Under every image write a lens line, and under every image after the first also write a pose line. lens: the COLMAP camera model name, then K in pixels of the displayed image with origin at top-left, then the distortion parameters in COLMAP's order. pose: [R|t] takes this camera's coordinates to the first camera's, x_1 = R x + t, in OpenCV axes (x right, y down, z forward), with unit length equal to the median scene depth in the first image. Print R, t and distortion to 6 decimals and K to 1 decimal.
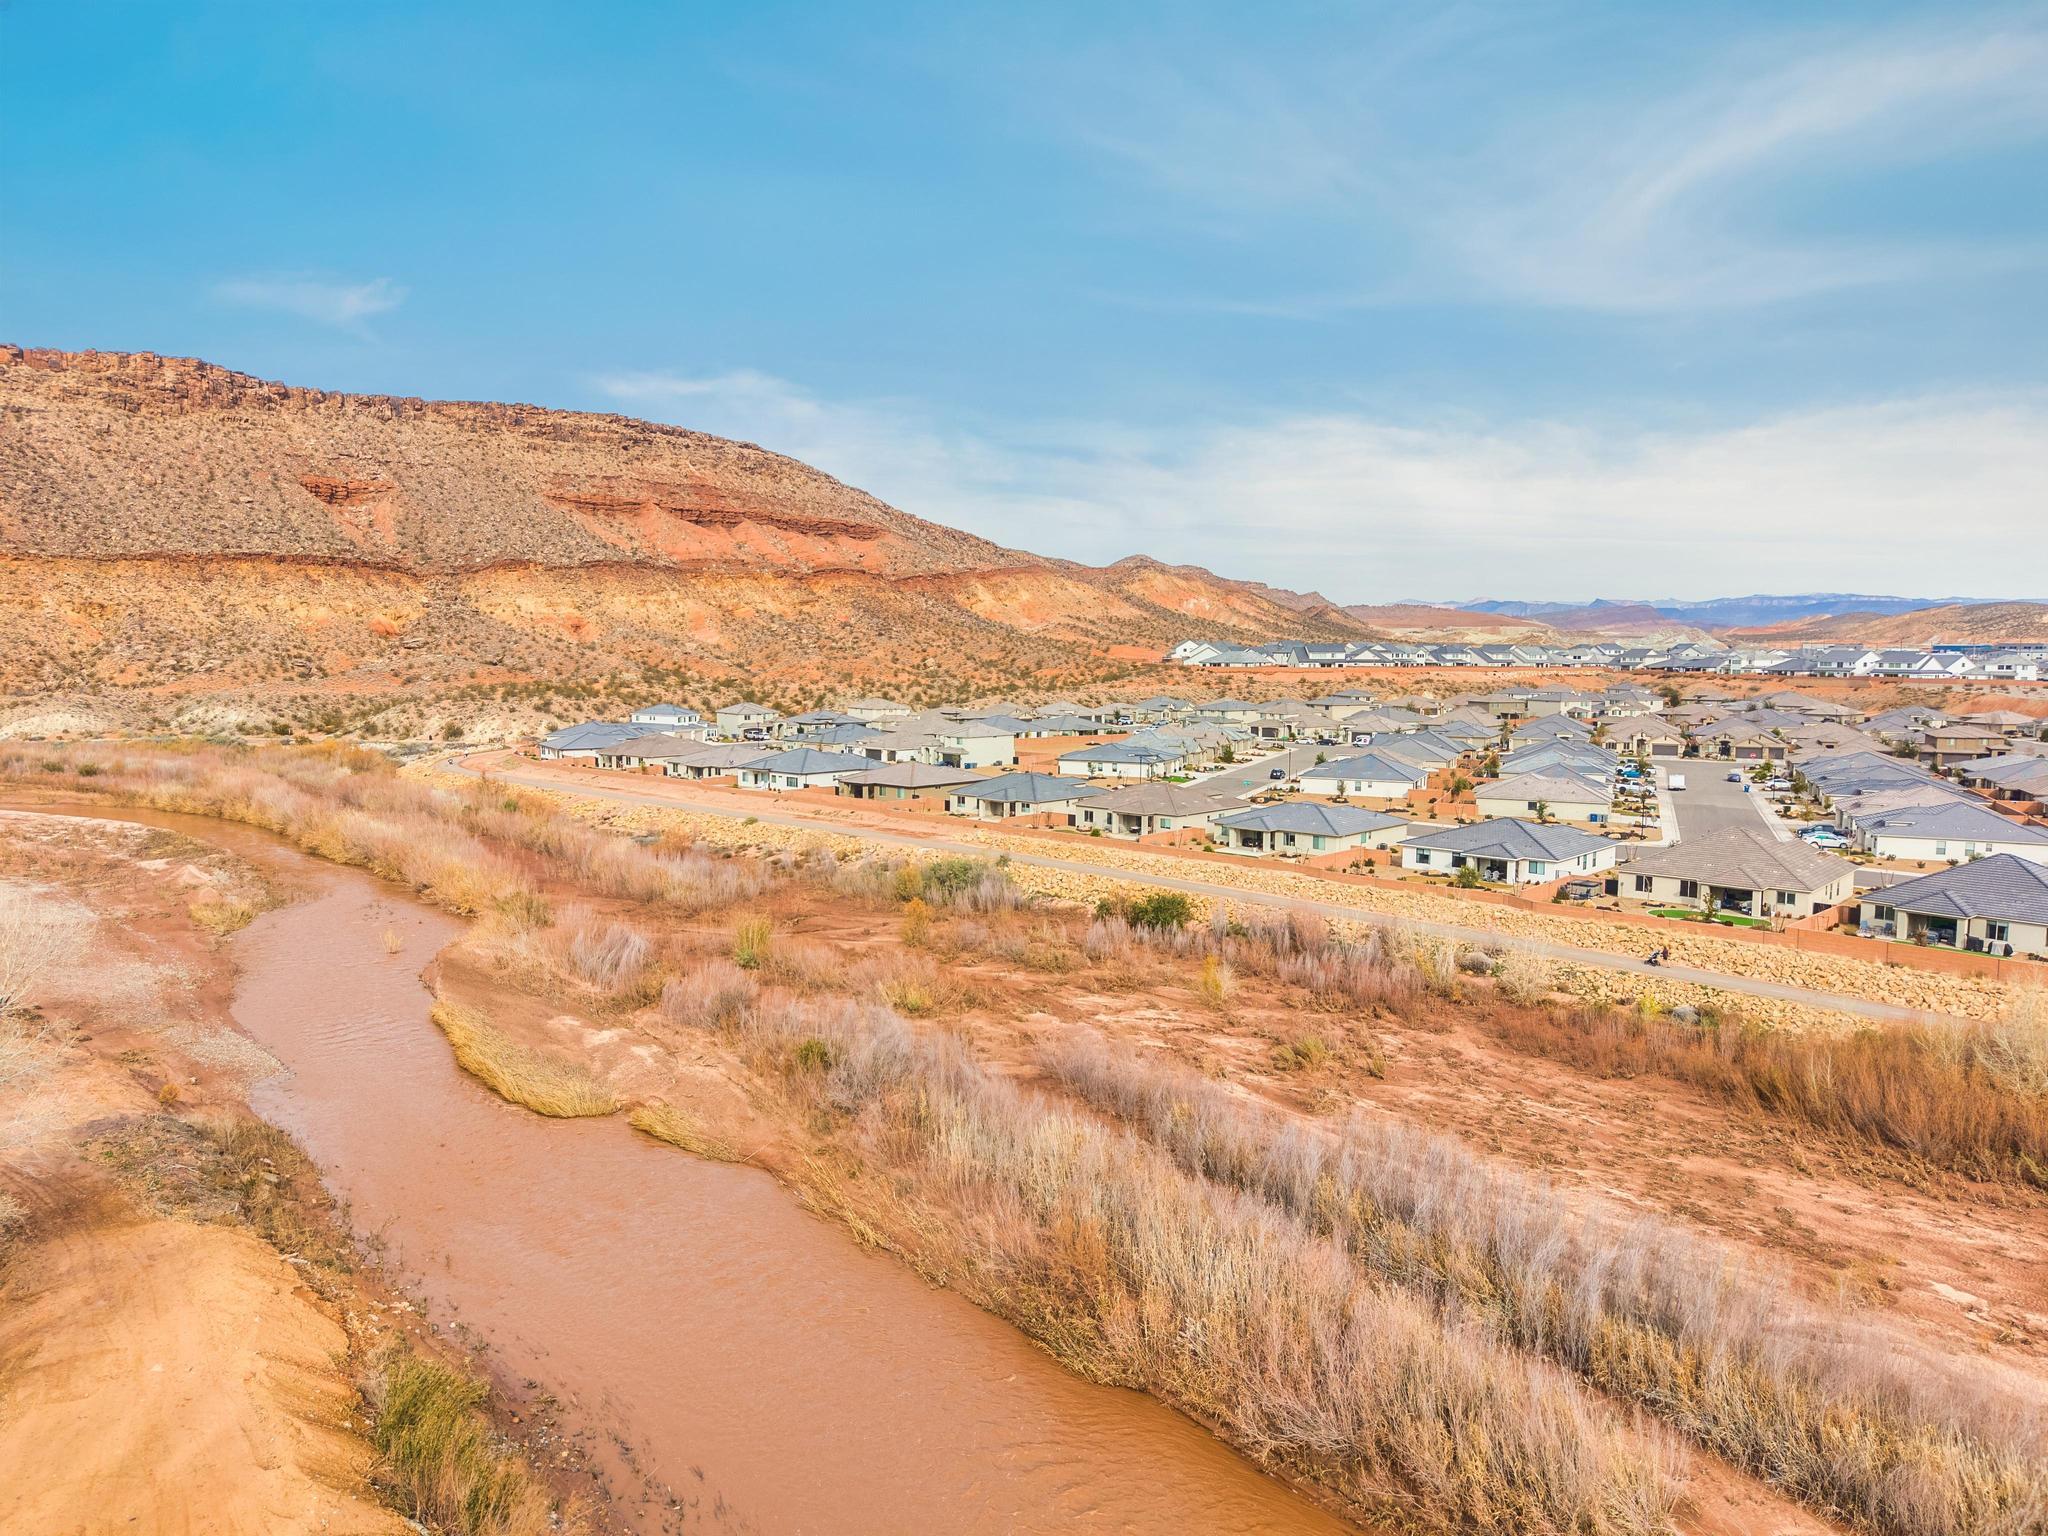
lens RADIAL K [[1364.9, 0, 1023.0], [0, 1364.9, 782.6], [0, 0, 1]] dist [0.044650, -0.052862]
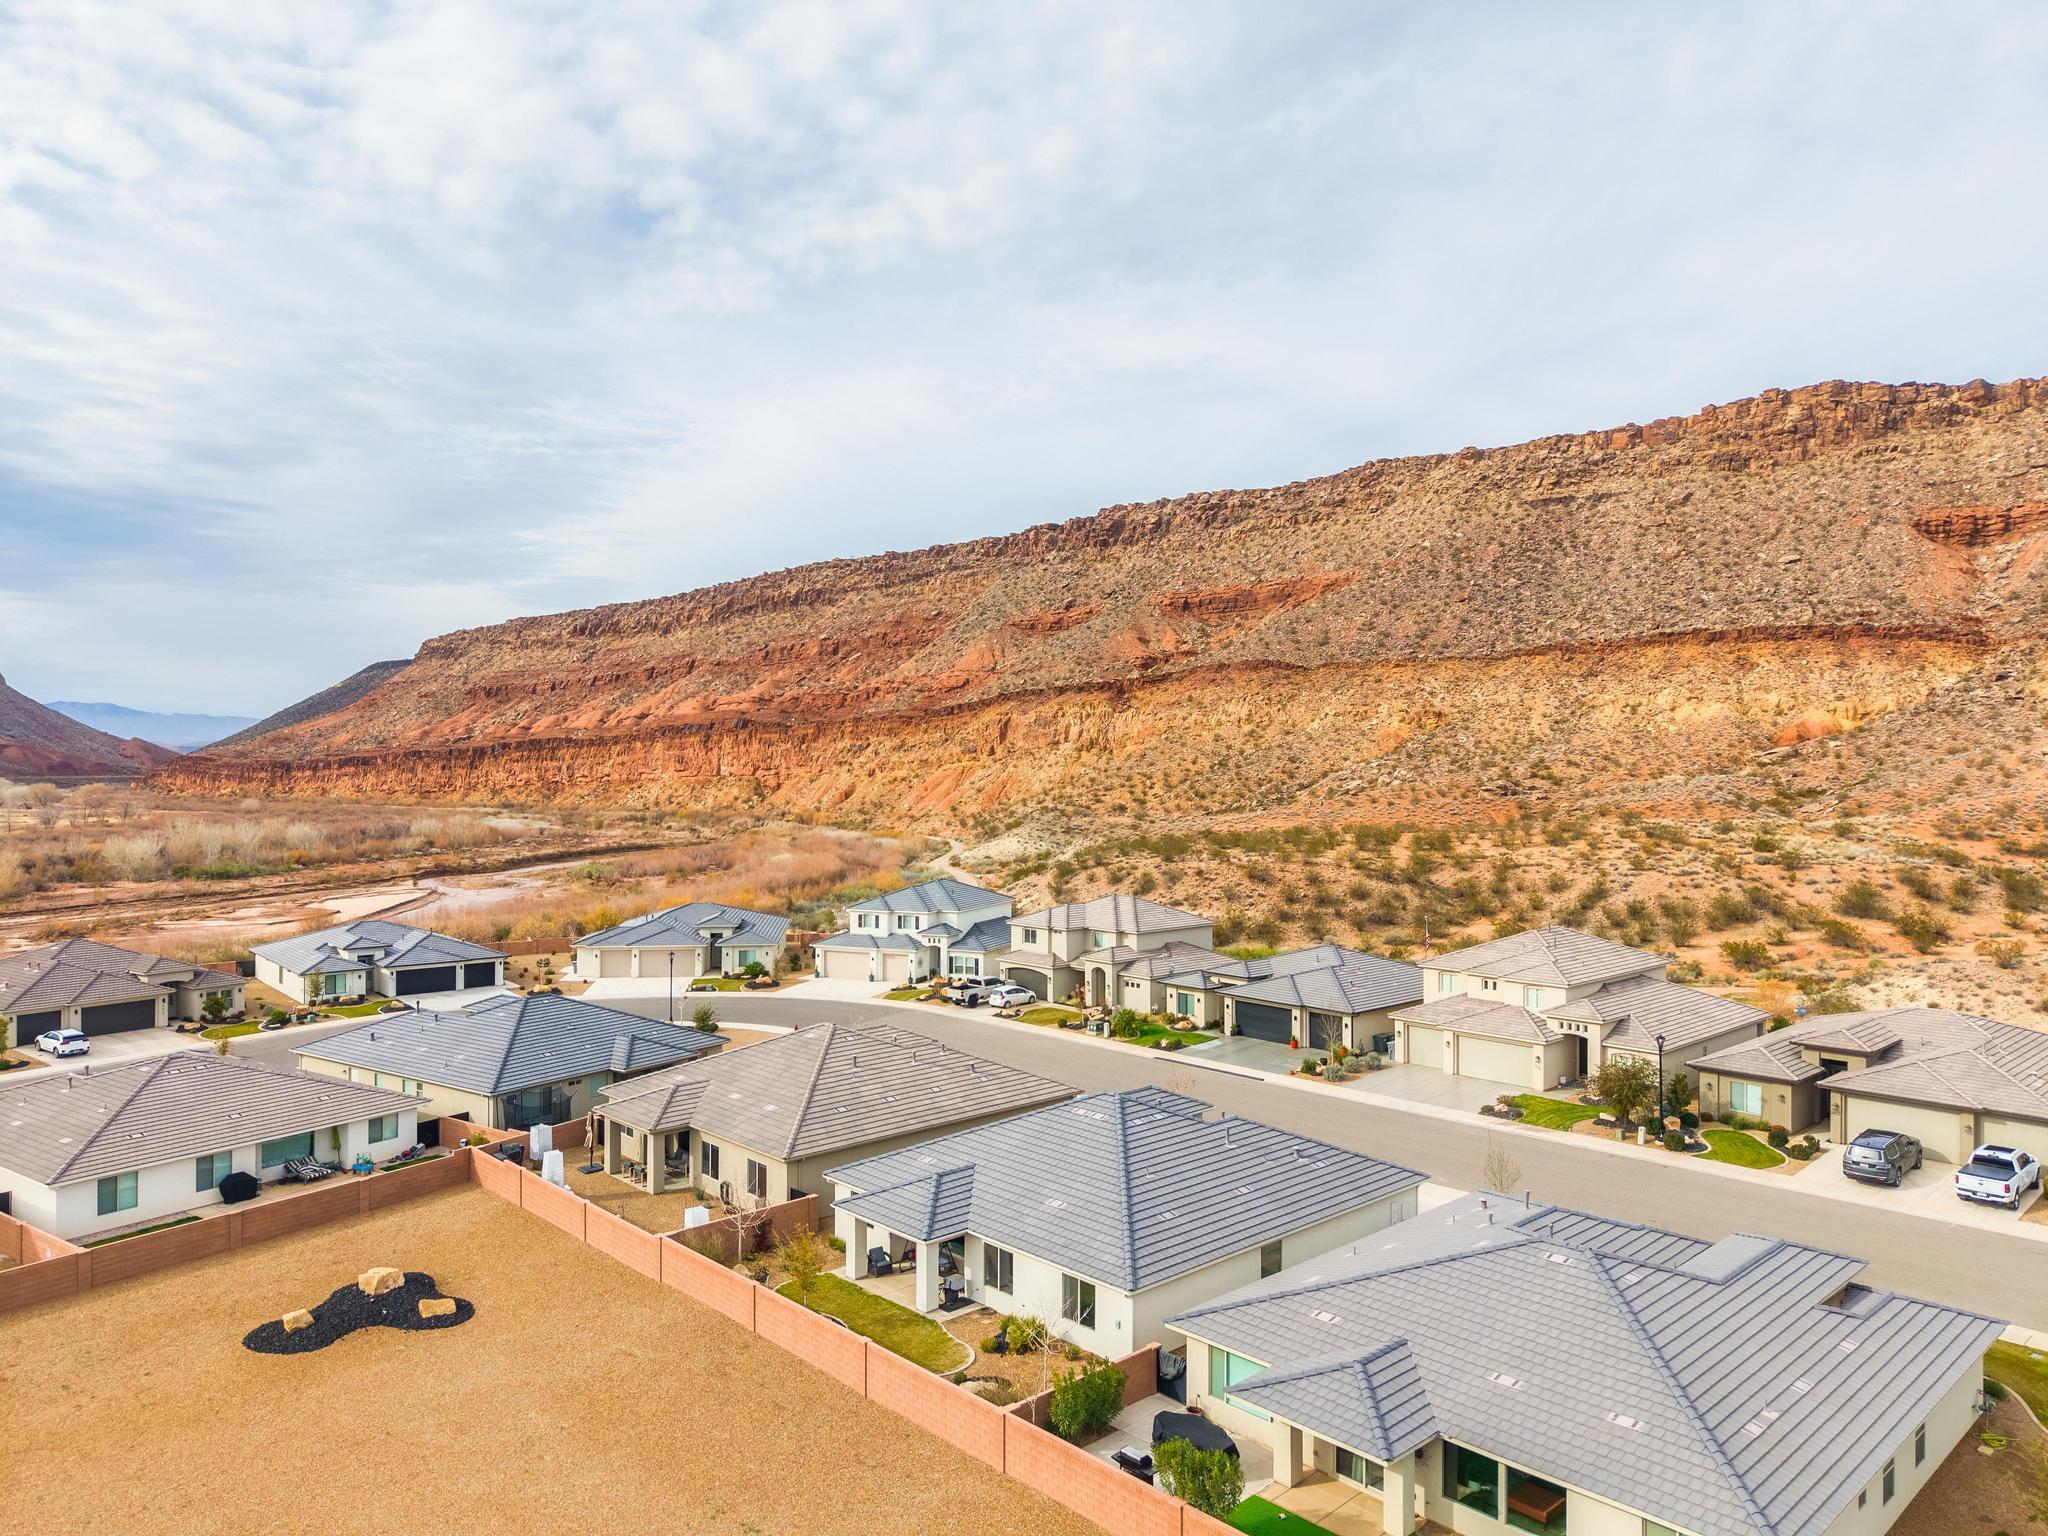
lens RADIAL K [[1364.9, 0, 1019.0], [0, 1364.9, 775.8], [0, 0, 1]] dist [0.044650, -0.052862]
pose [[0.134841, 0.001104, -0.990867, 0.067562], [-0.100723, 0.994835, -0.012599, -0.038759], [0.985735, 0.101502, 0.134256, 0.437514]]
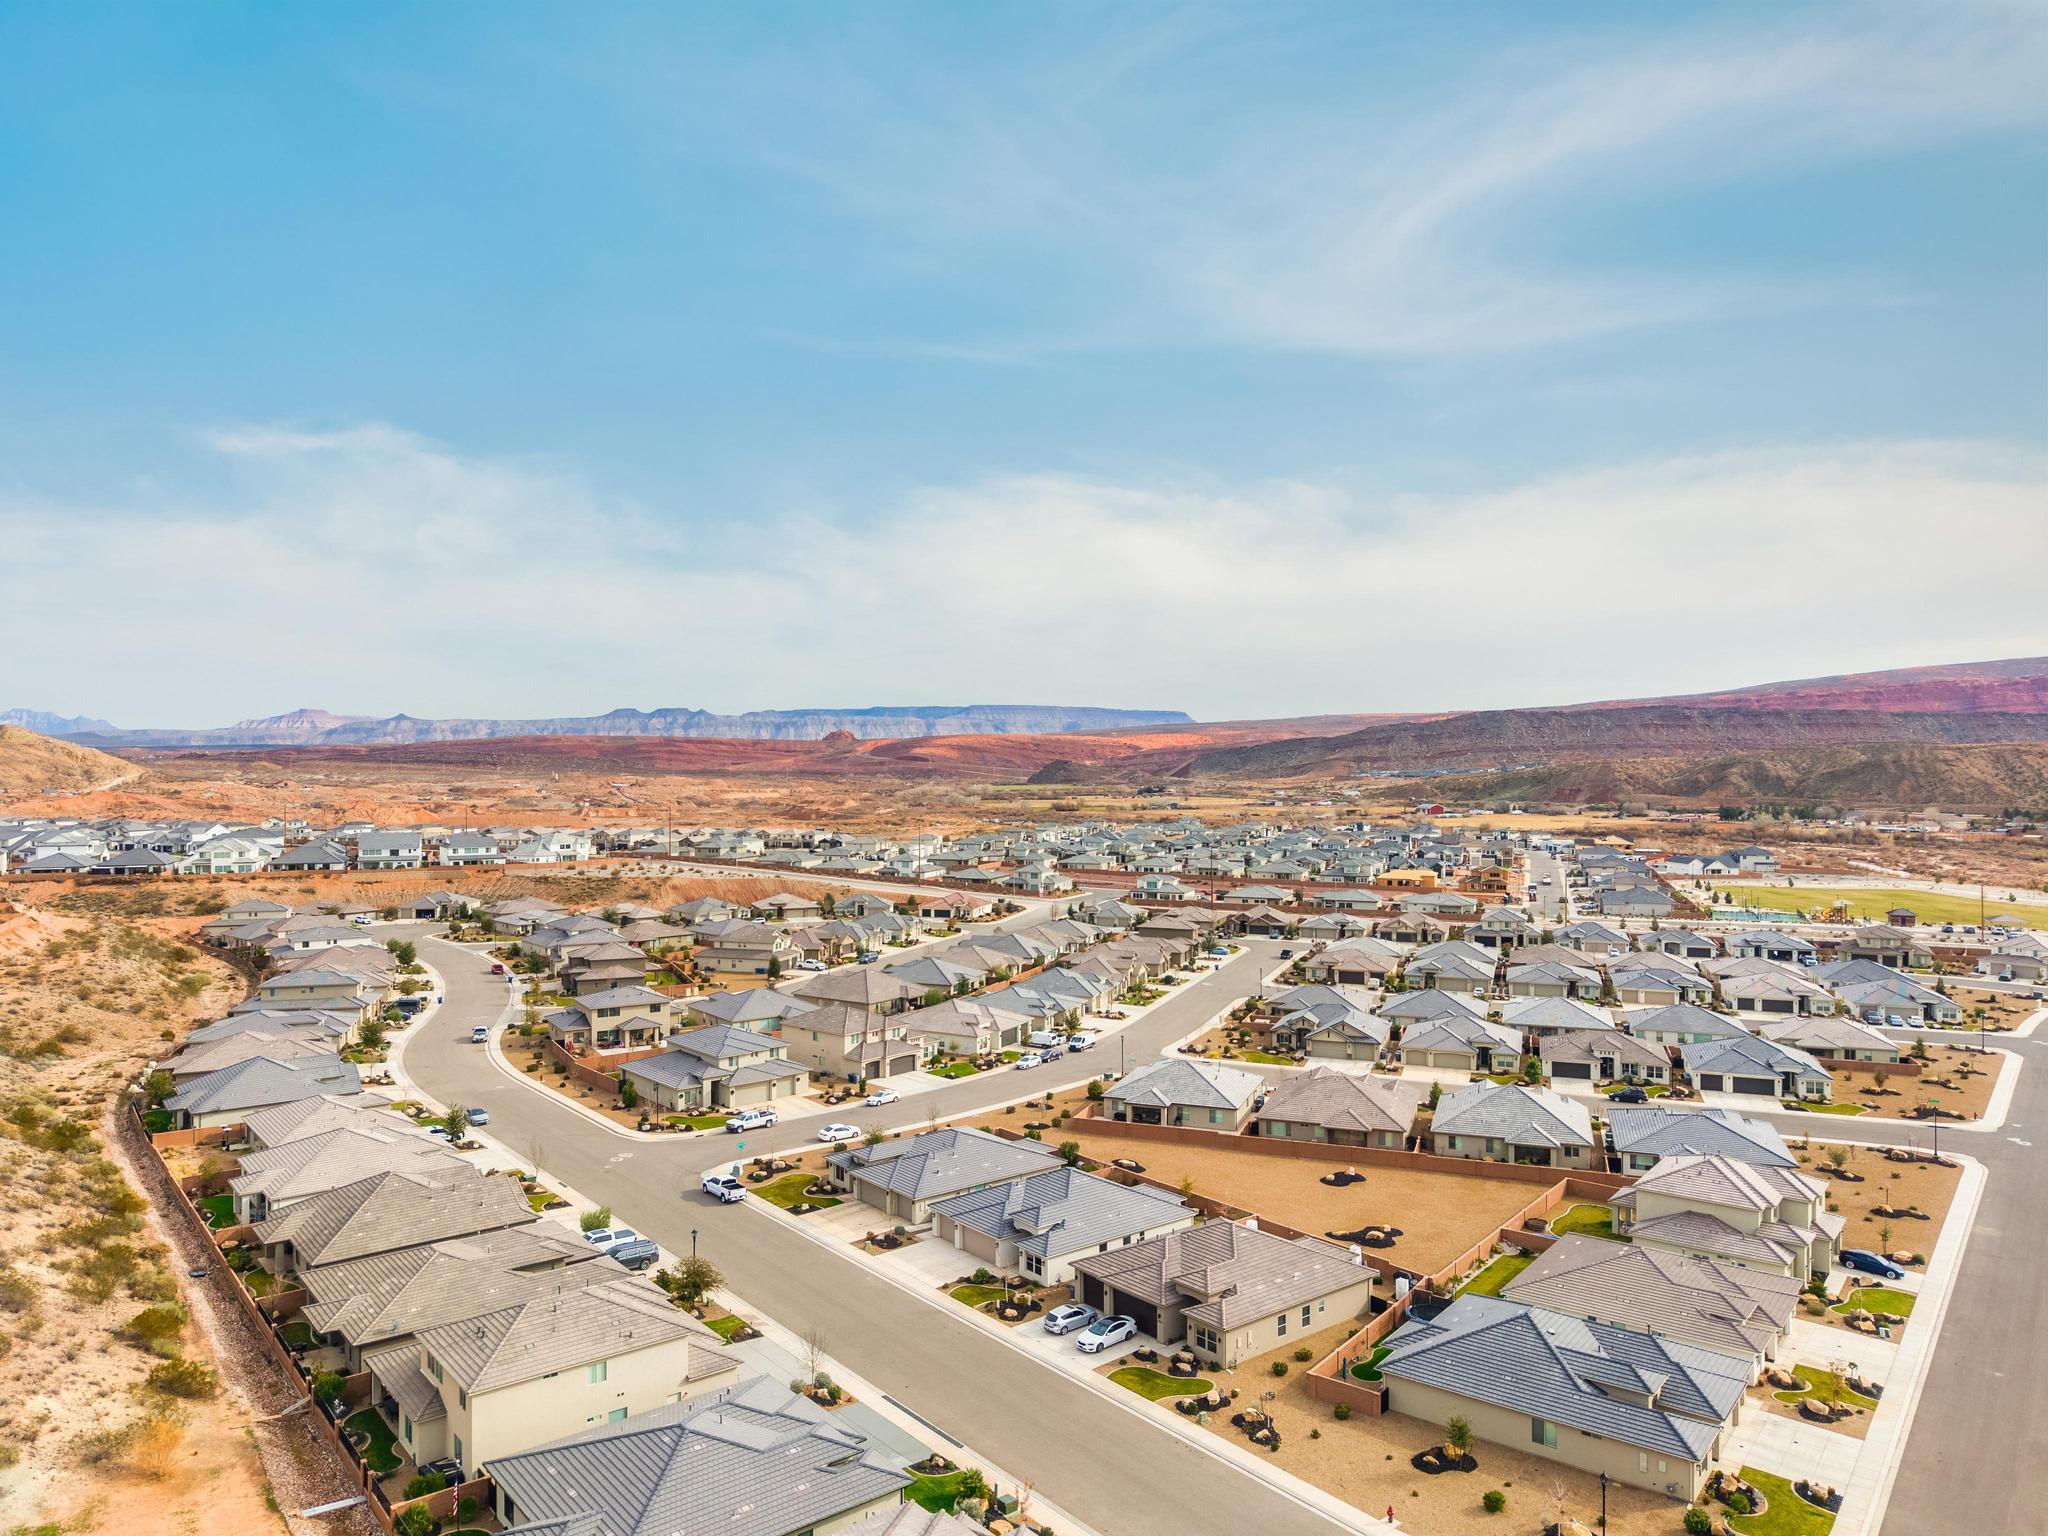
lens RADIAL K [[1364.9, 0, 1022.7], [0, 1364.9, 759.9], [0, 0, 1]] dist [0.044650, -0.052862]
pose [[-0.064877, -0.001233, 0.997893, -0.182404], [0.098676, 0.995090, 0.007645, -0.077033], [-0.993003, 0.098964, -0.064436, 0.468229]]
